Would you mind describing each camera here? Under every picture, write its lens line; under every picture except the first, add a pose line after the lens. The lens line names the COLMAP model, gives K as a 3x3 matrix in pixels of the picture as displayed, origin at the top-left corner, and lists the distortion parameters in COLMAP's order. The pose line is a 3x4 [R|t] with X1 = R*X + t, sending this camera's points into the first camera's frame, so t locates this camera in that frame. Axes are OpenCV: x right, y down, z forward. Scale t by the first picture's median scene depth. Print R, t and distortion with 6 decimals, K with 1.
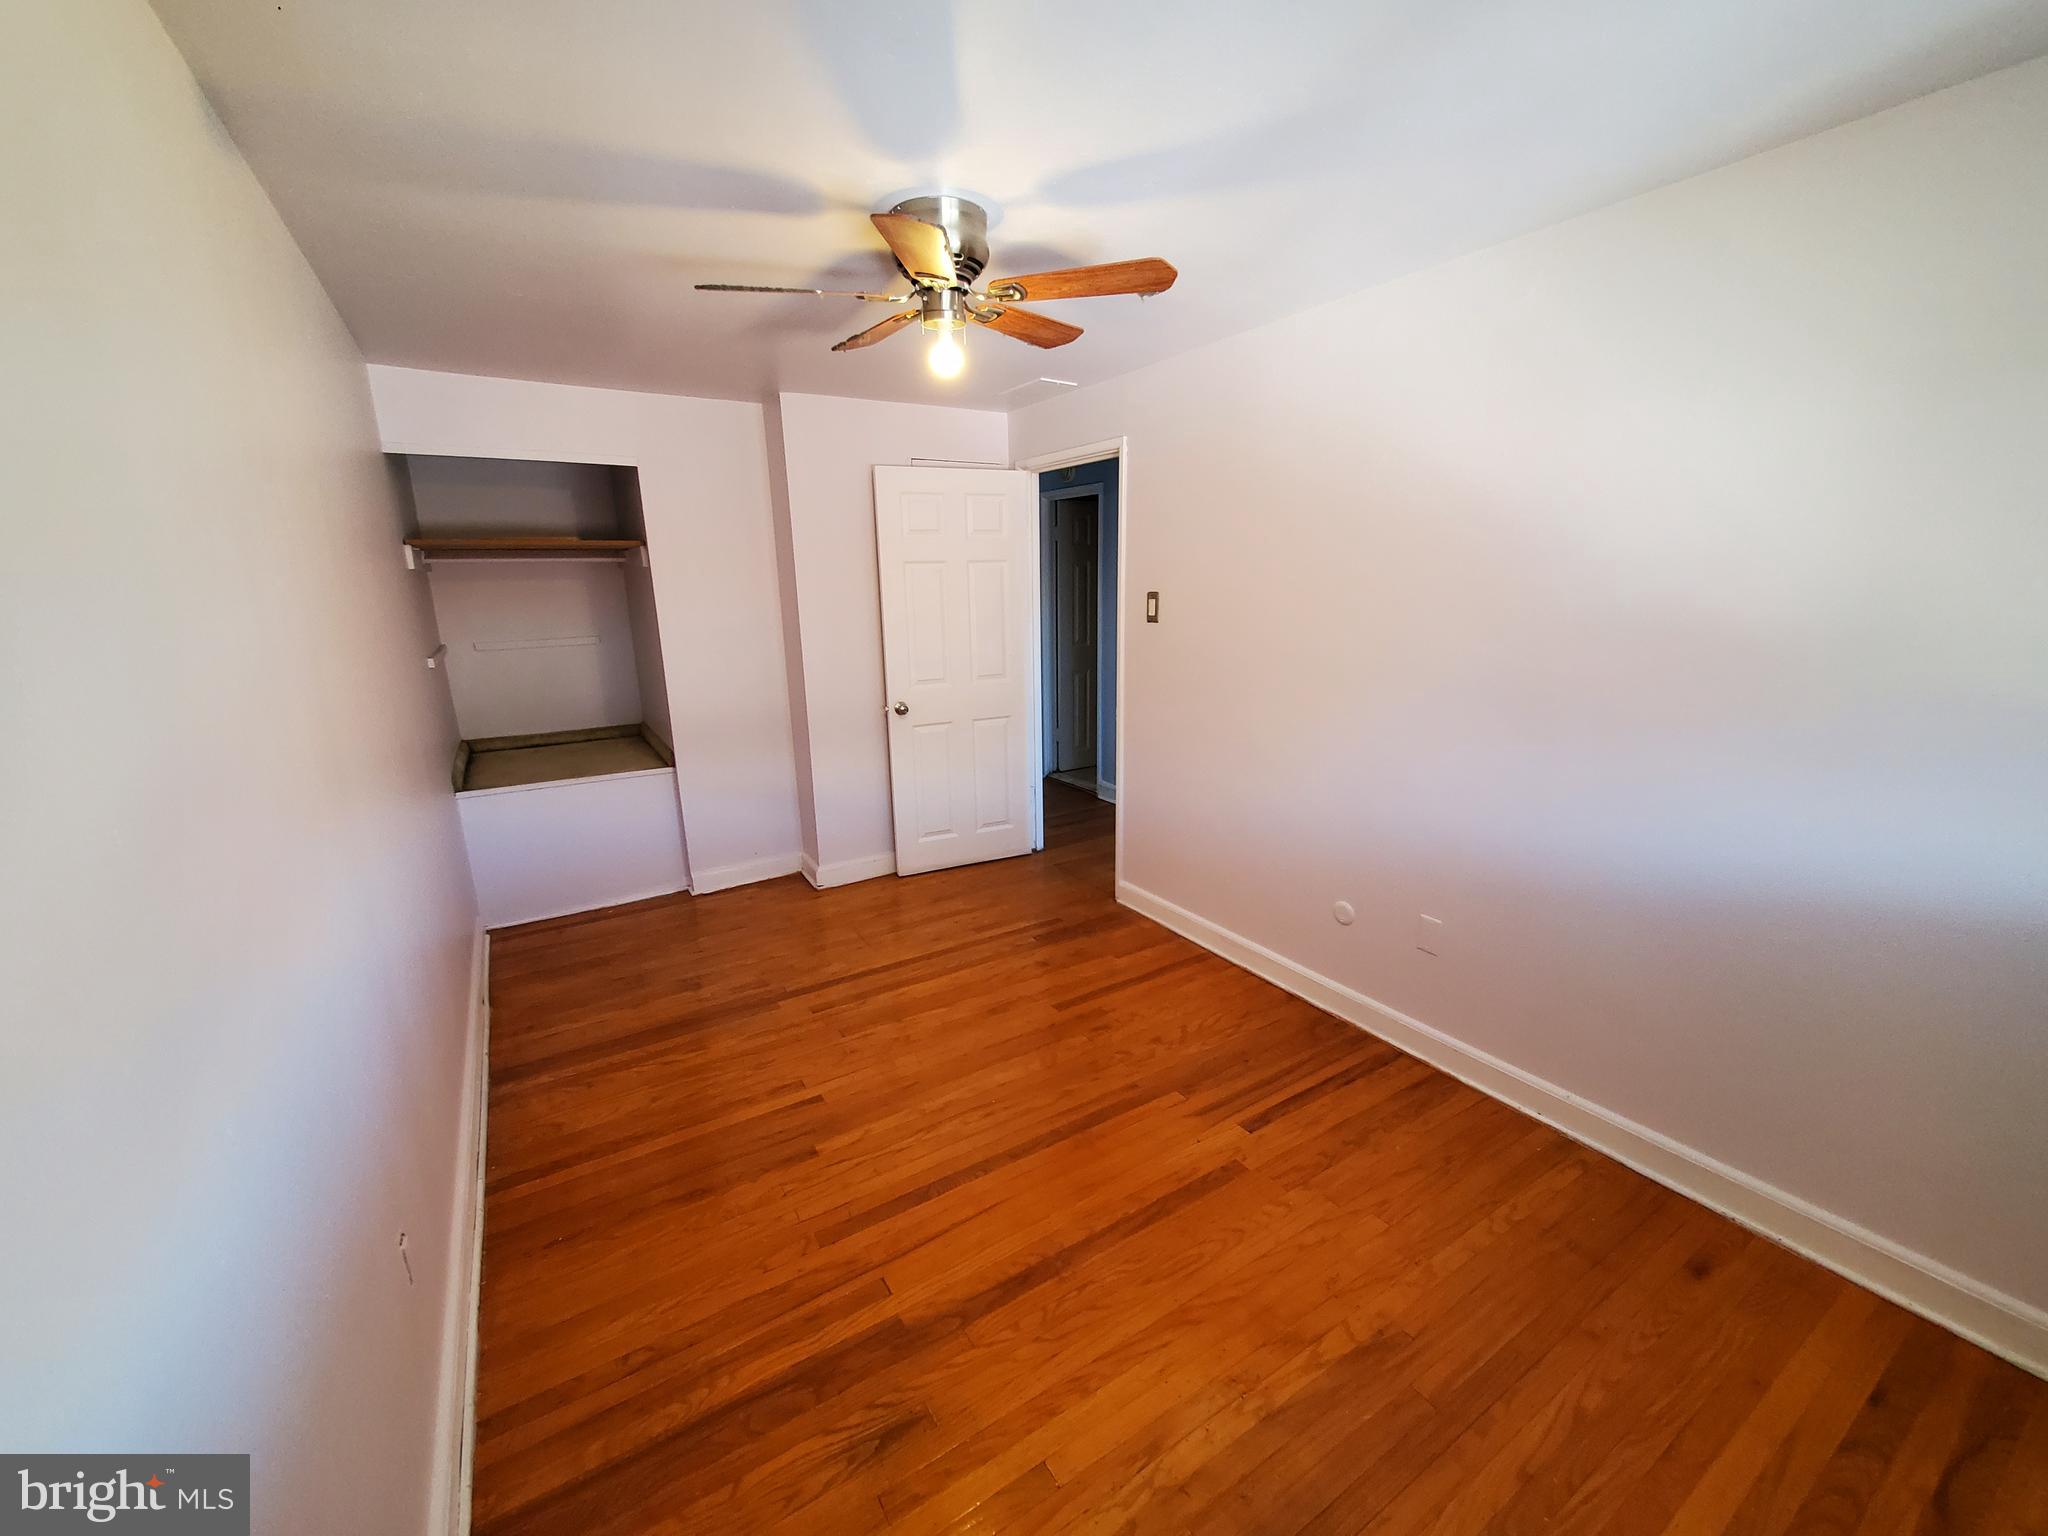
lens RADIAL K [[805.4, 0, 1022.9], [0, 805.4, 775.8], [0, 0, 1]] dist [0.004417, -0.000346]
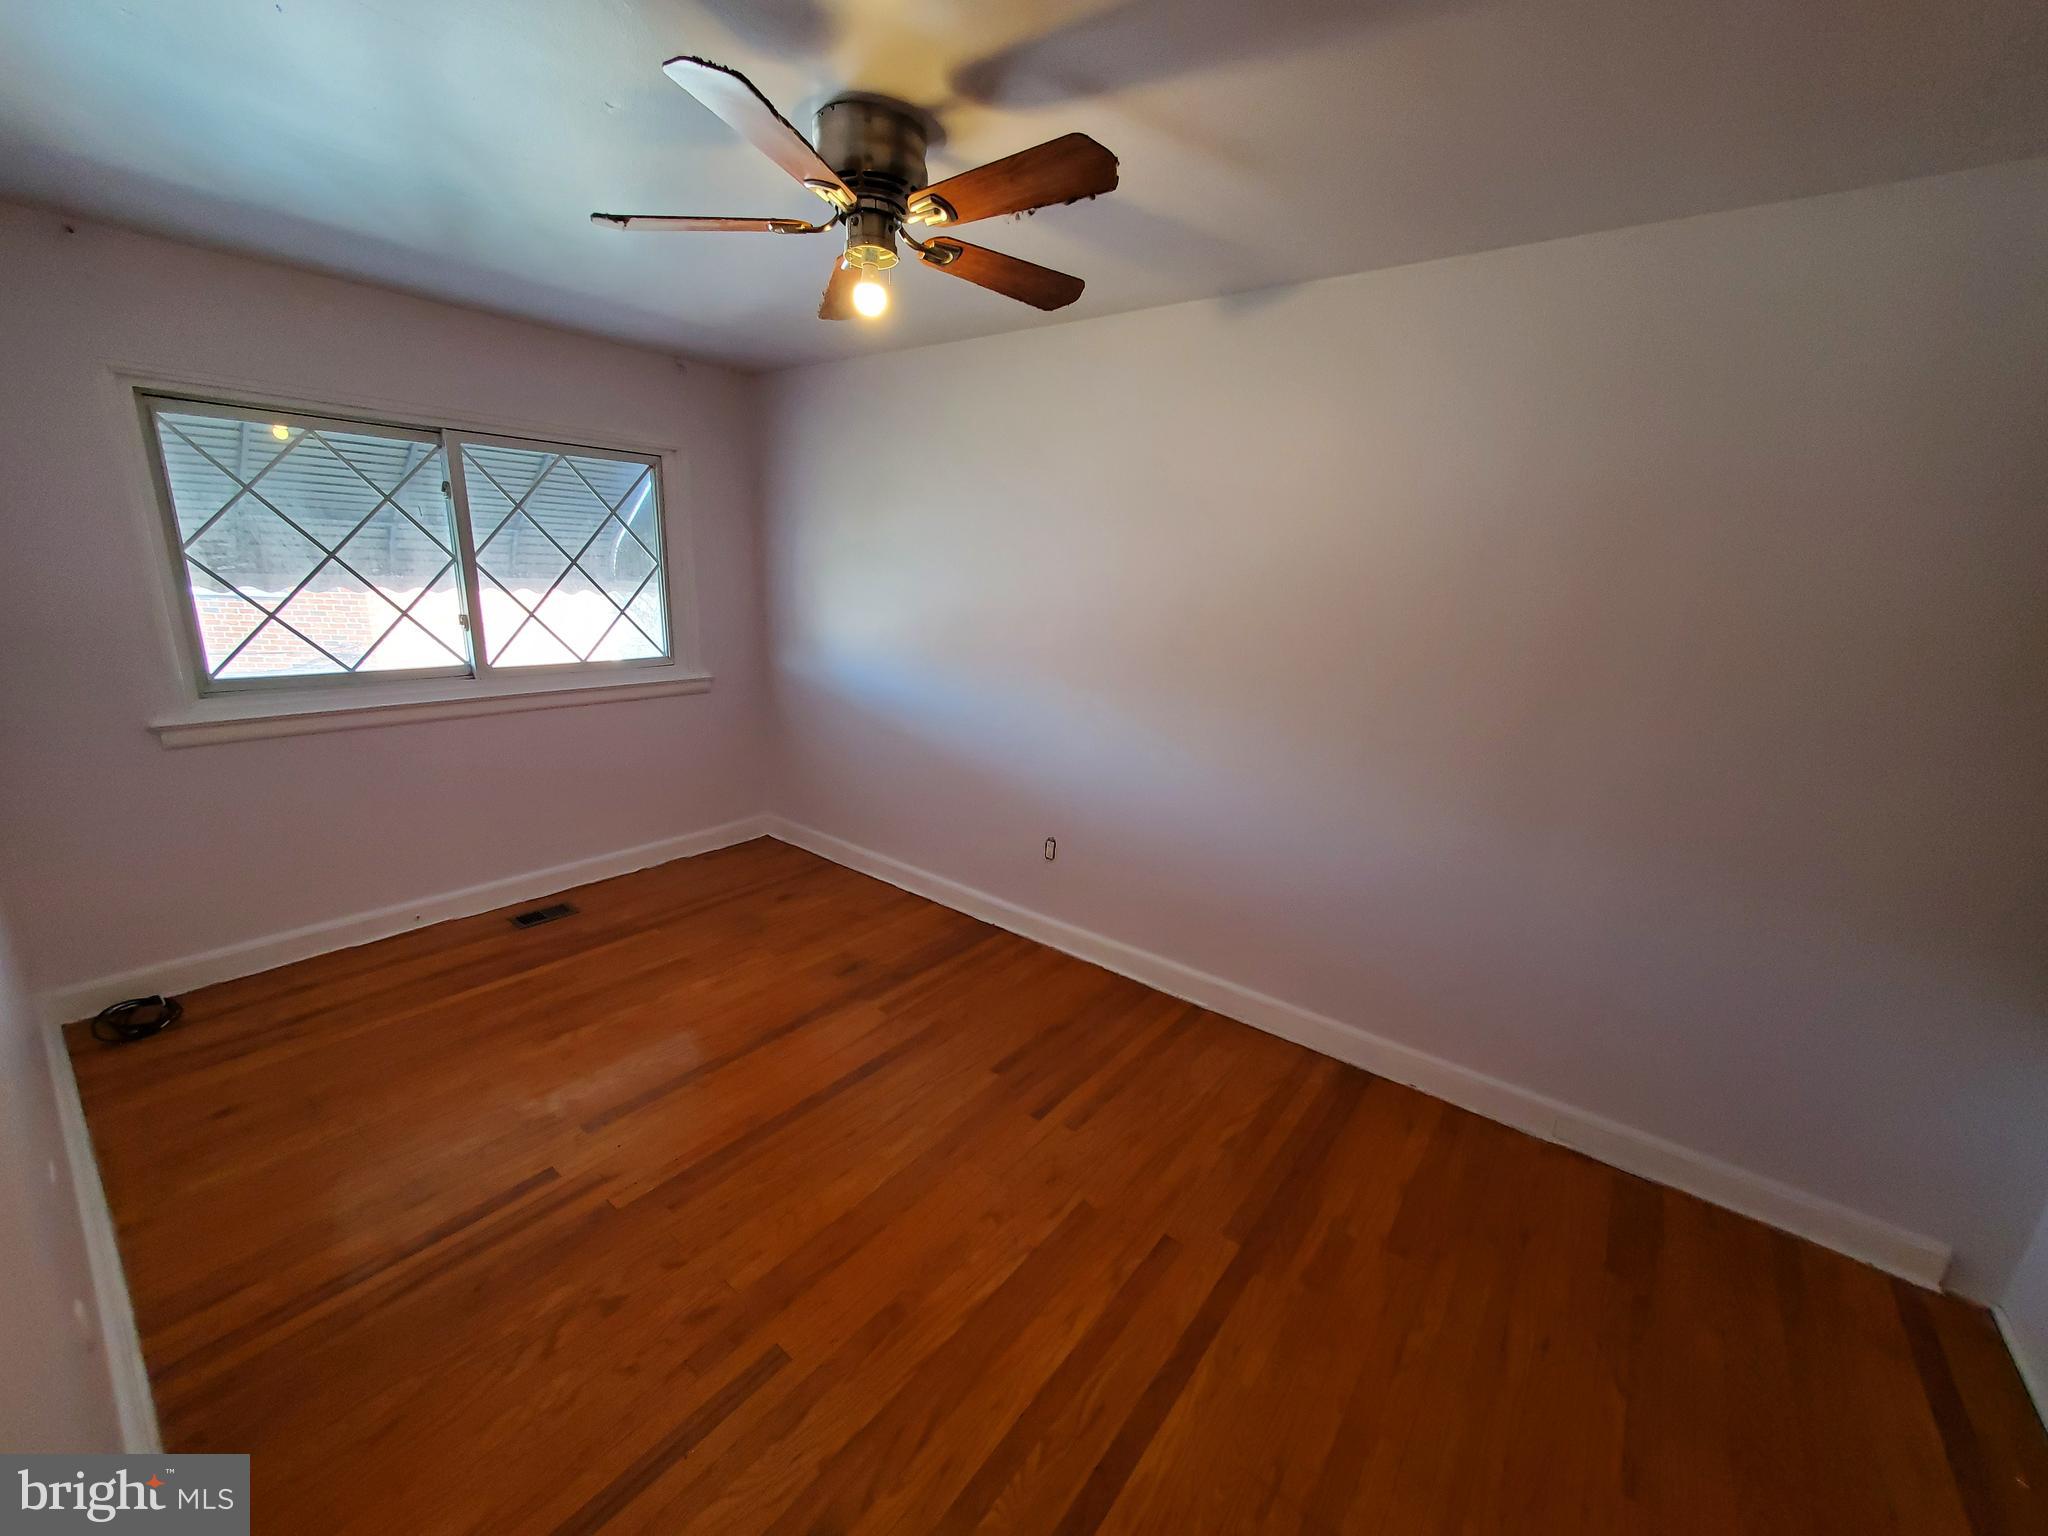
lens RADIAL K [[805.4, 0, 1020.3], [0, 805.4, 781.1], [0, 0, 1]] dist [0.004417, -0.000346]
pose [[-0.939667, 0.067128, -0.335438, 0.058044], [-0.107358, 0.873152, 0.475478, -0.399979], [0.324807, 0.482803, -0.813266, 1.600404]]
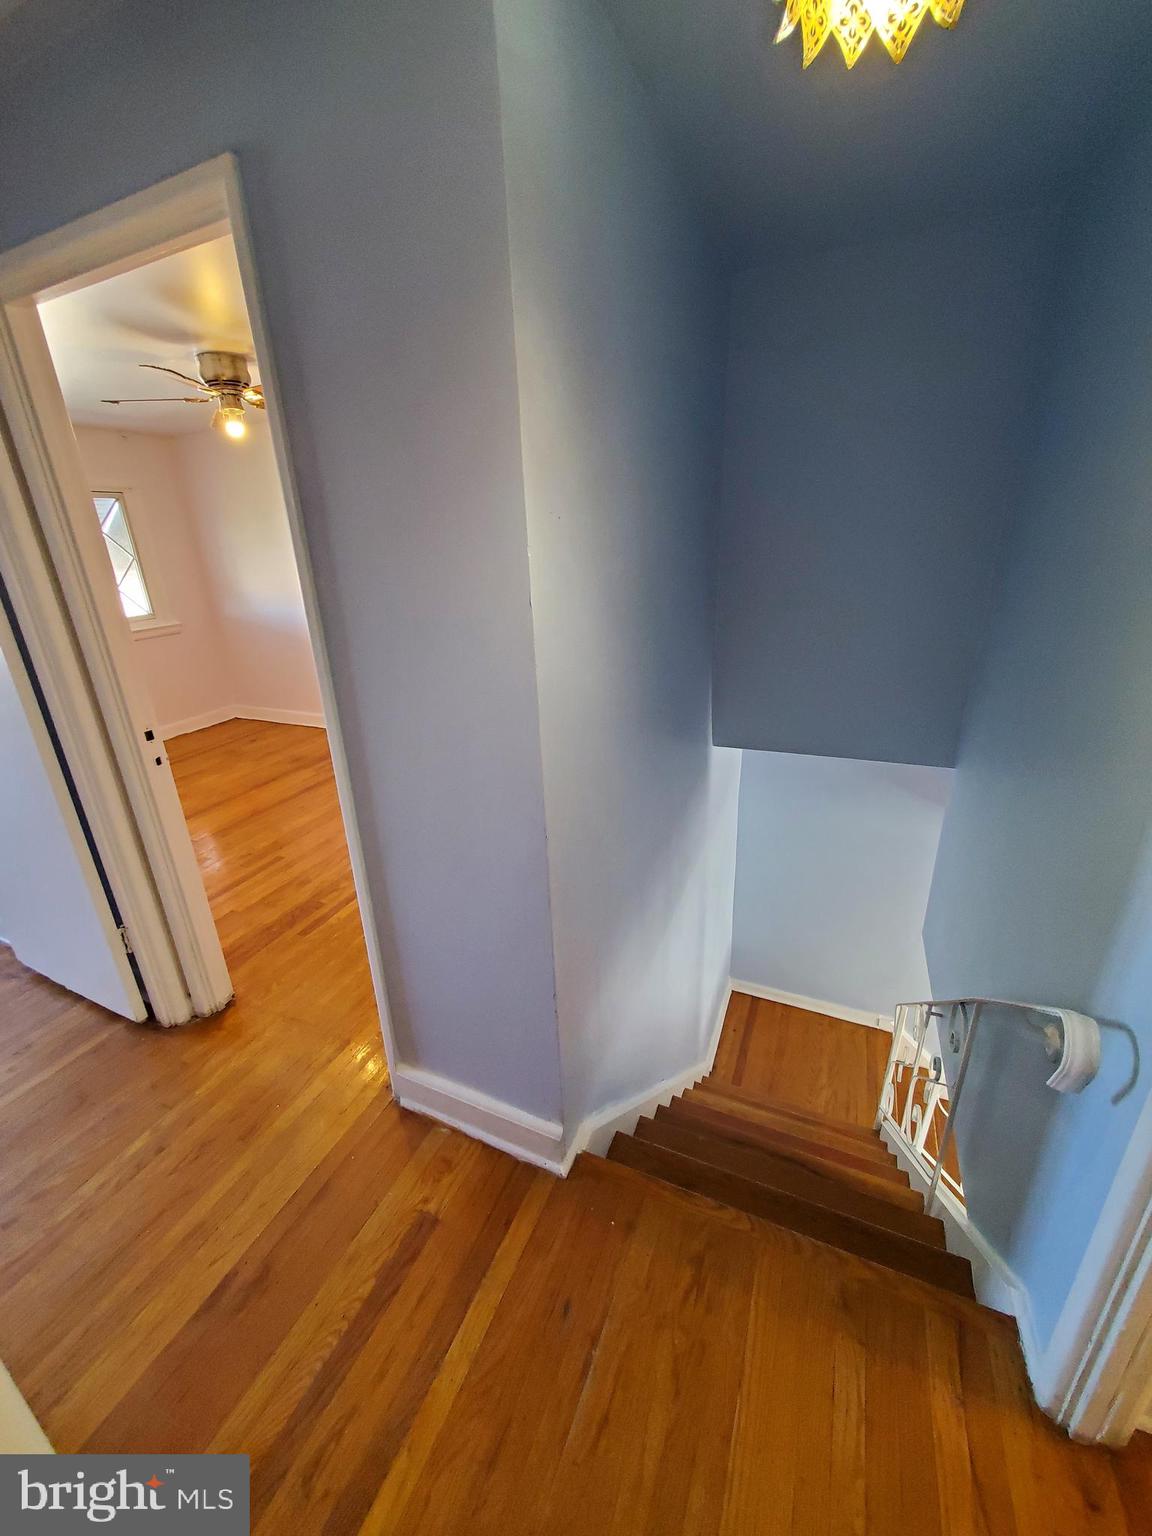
lens RADIAL K [[604.1, 0, 572.9], [0, 604.1, 764.8], [0, 0, 1]] dist [0.004417, -0.000346]
pose [[-0.826996, 0.242731, -0.507108, 0.143144], [-0.083355, 0.839088, 0.537572, -0.563213], [0.555994, 0.486840, -0.673690, 2.347520]]
